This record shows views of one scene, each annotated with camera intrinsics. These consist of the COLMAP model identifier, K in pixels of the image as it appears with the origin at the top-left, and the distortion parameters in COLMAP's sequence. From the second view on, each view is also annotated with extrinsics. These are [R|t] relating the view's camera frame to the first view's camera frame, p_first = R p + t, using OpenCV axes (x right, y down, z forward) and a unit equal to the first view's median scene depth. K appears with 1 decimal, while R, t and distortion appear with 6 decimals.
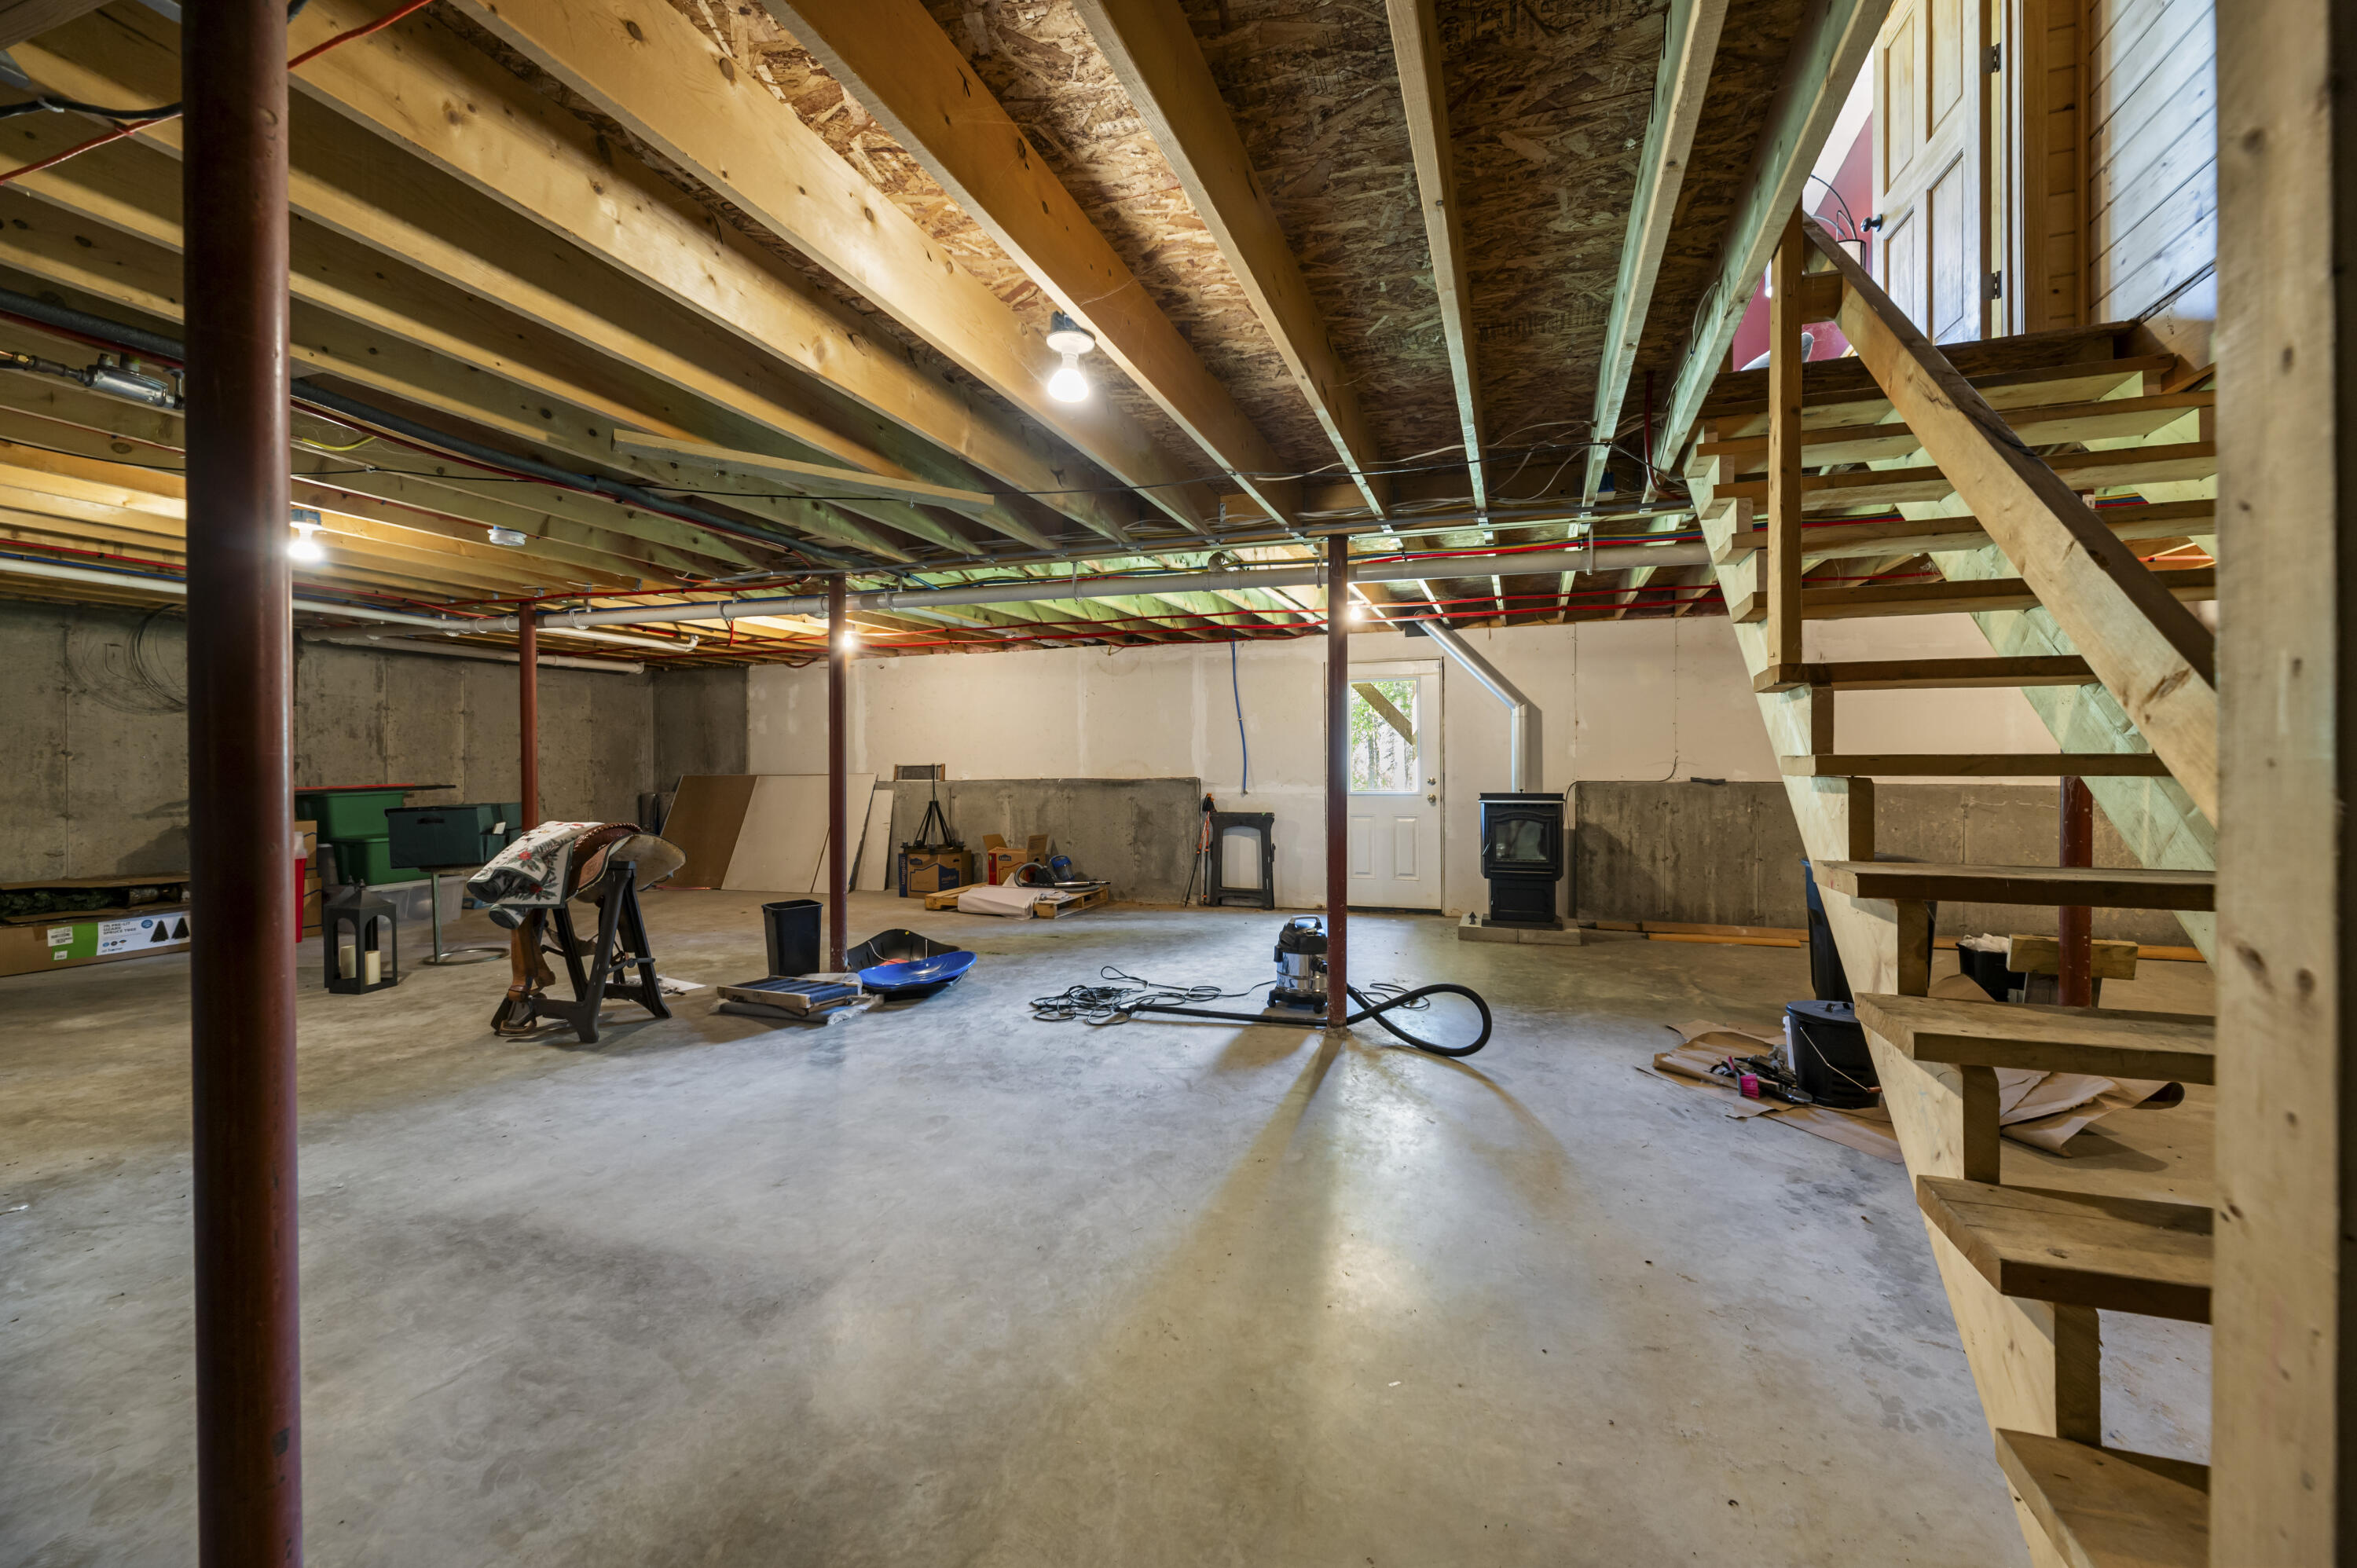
lens RADIAL K [[968.5, 0, 1187.1], [0, 968.5, 783.5], [0, 0, 1]] dist [0.001551, 0.000154]
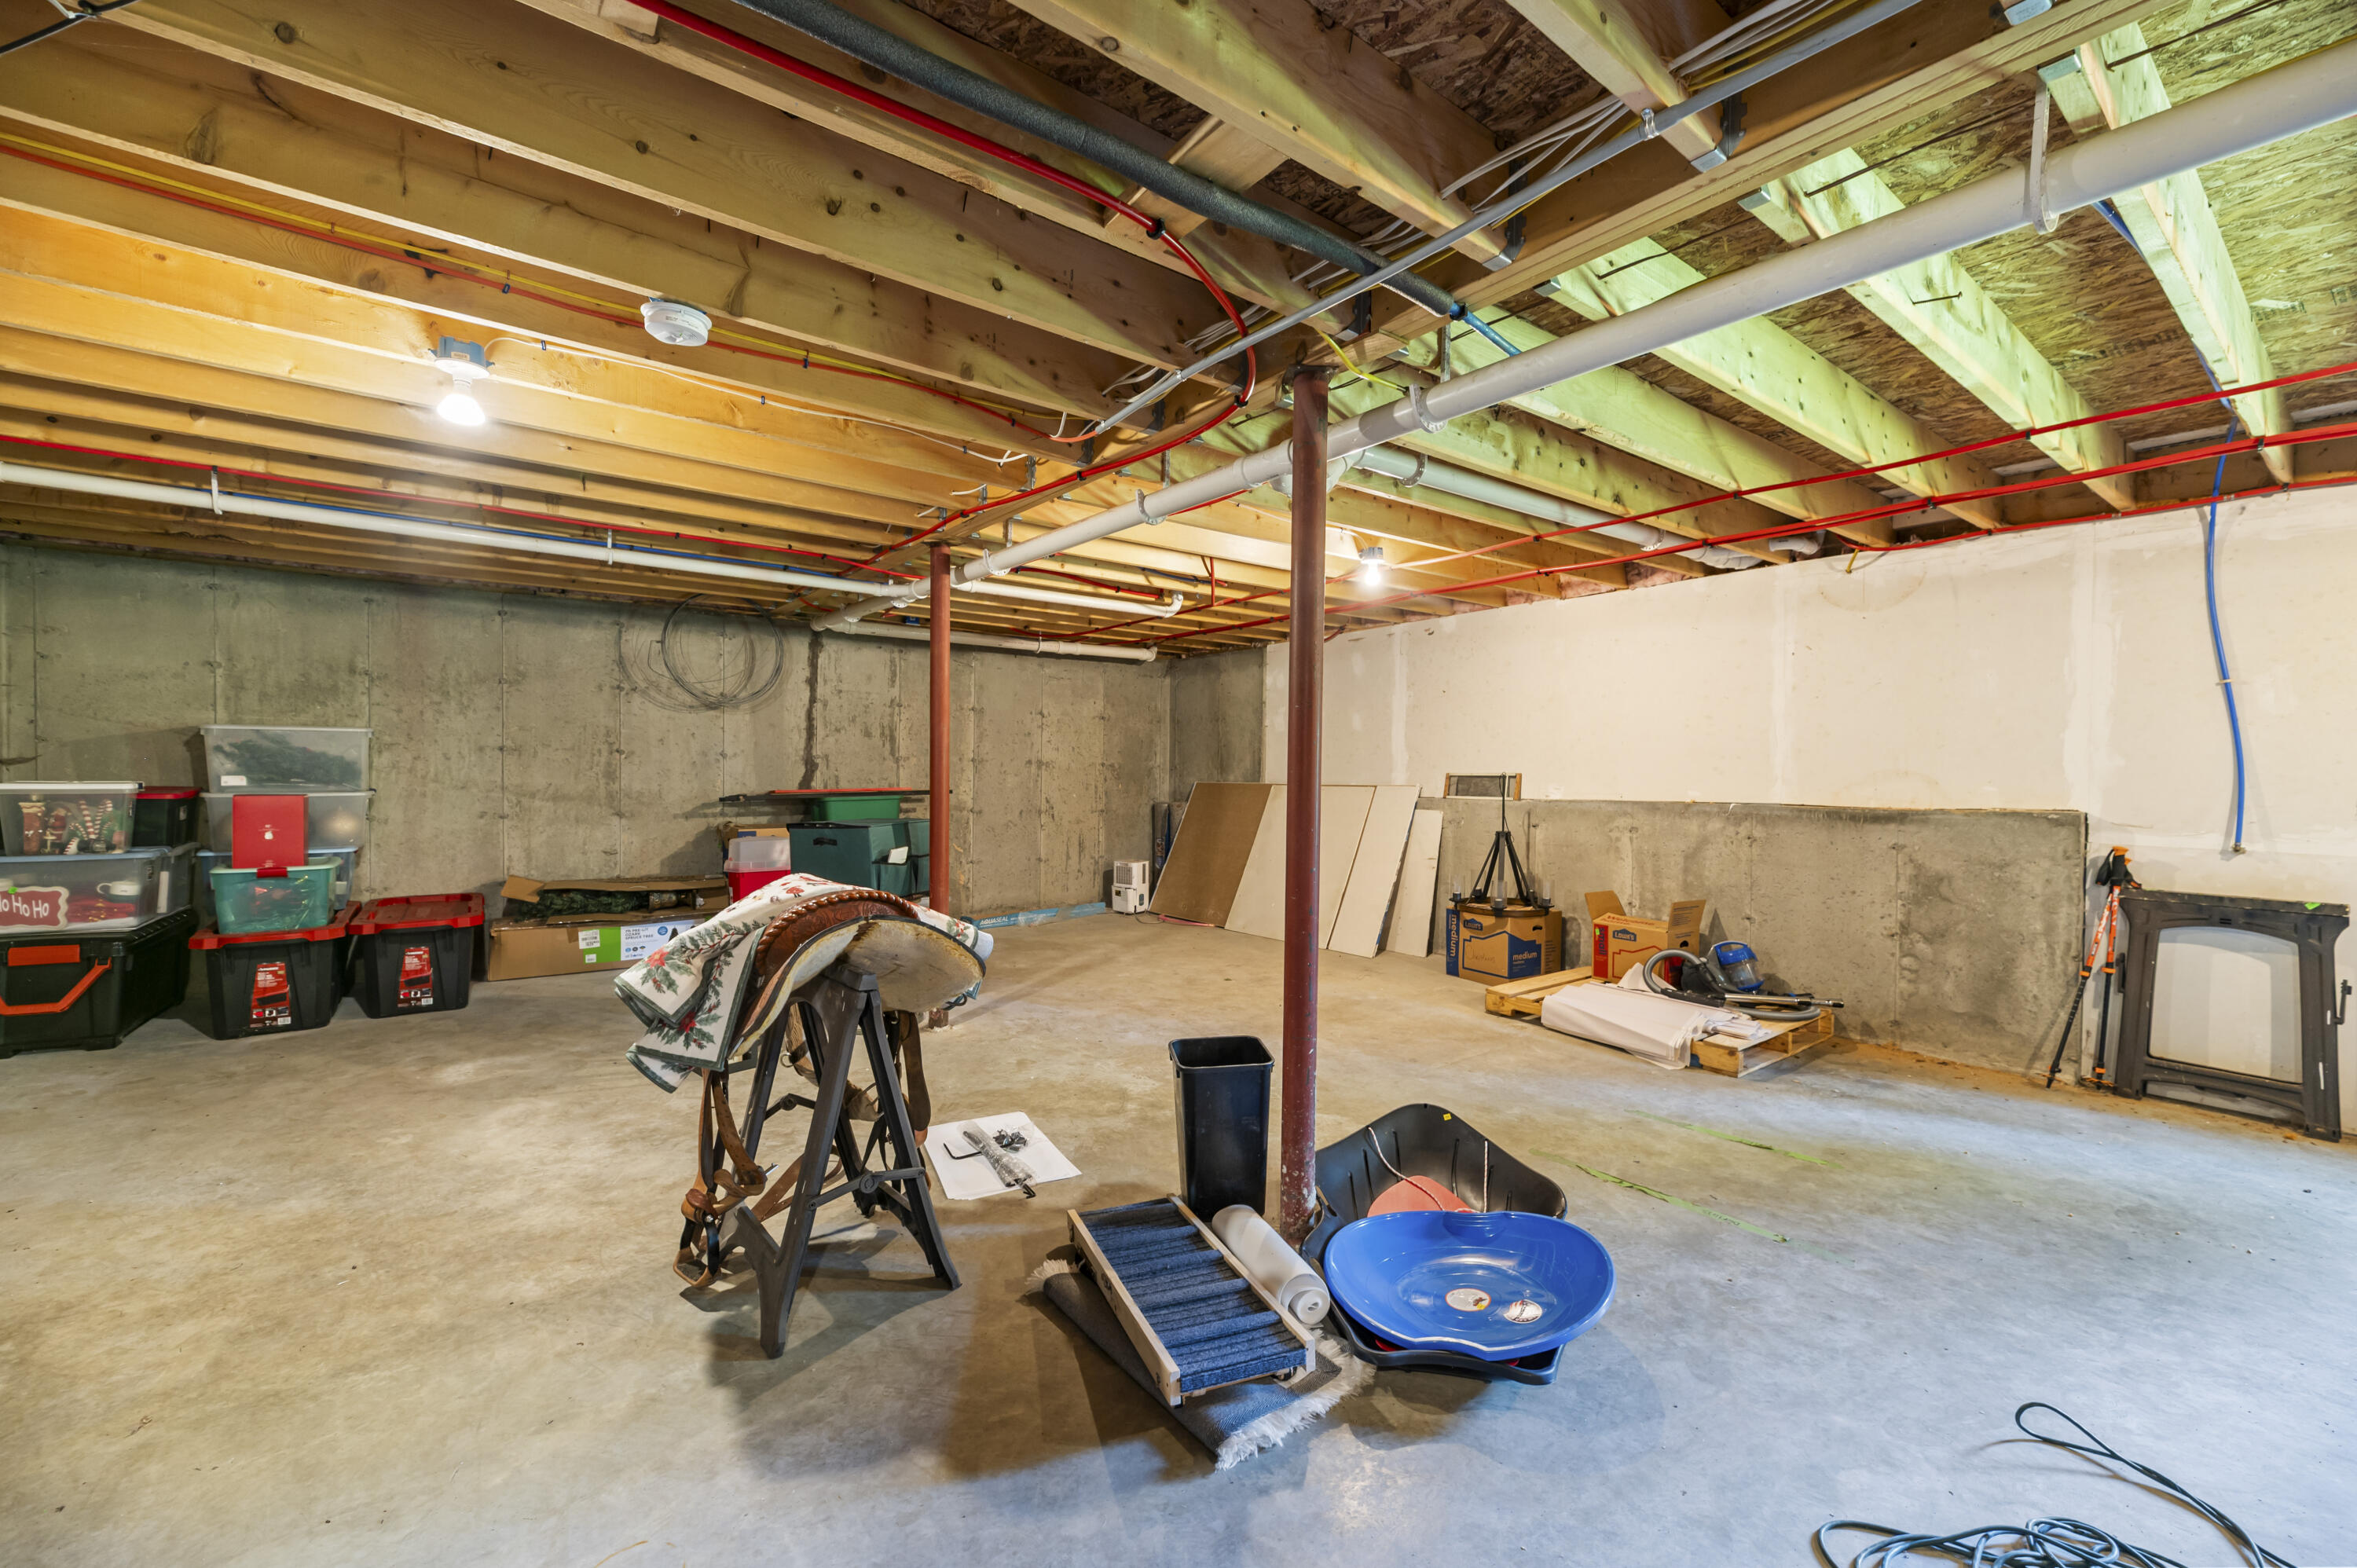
lens RADIAL K [[968.5, 0, 1183.3], [0, 968.5, 790.0], [0, 0, 1]] dist [0.001551, 0.000154]
pose [[0.841594, 0.023522, -0.539598, -0.100156], [-0.023177, 0.999704, 0.007430, -0.009713], [0.539613, 0.006253, 0.841890, 0.367072]]
